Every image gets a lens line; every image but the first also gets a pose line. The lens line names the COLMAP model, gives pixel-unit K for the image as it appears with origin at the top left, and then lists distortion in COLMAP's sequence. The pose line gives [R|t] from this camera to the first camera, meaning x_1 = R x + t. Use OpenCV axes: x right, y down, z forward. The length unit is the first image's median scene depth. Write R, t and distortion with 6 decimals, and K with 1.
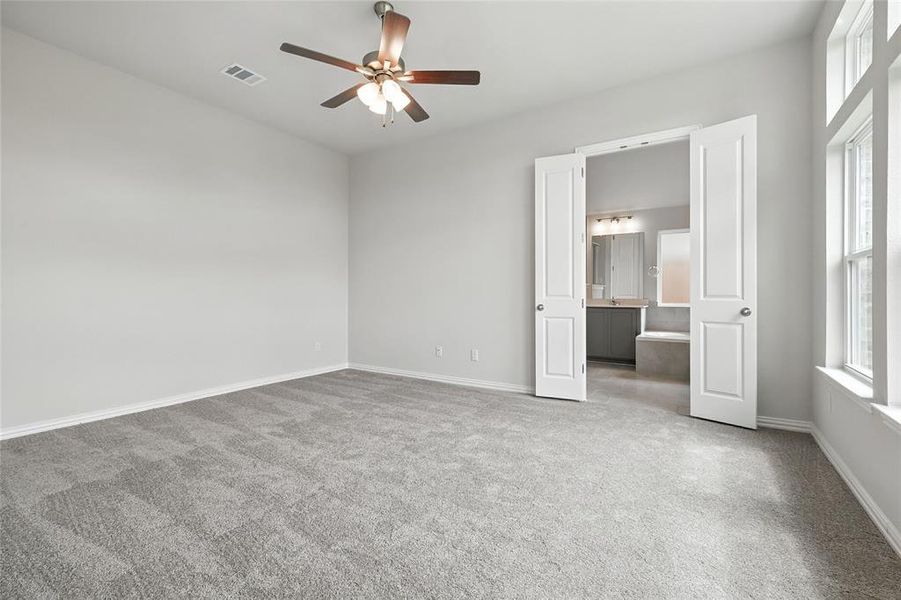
lens RADIAL K [[393.4, 0, 453.0], [0, 393.4, 295.7], [0, 0, 1]] dist [0.002647, 0.000334]
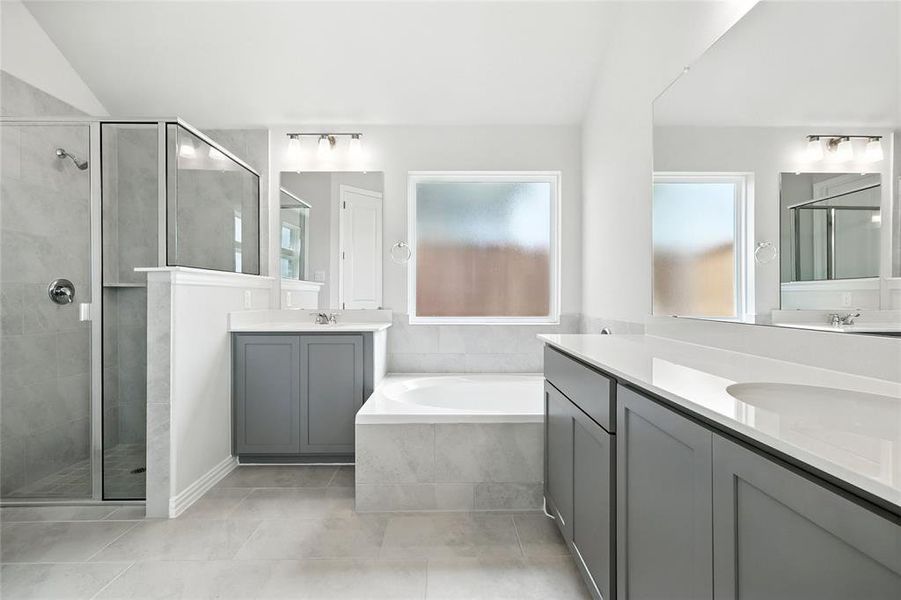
lens RADIAL K [[393.4, 0, 453.0], [0, 393.4, 295.7], [0, 0, 1]] dist [0.002647, 0.000334]
pose [[0.838476, -0.001212, 0.544937, 0.306168], [0.004330, 0.999981, -0.004439, -0.005872], [-0.544921, 0.006081, 0.838466, 0.572897]]
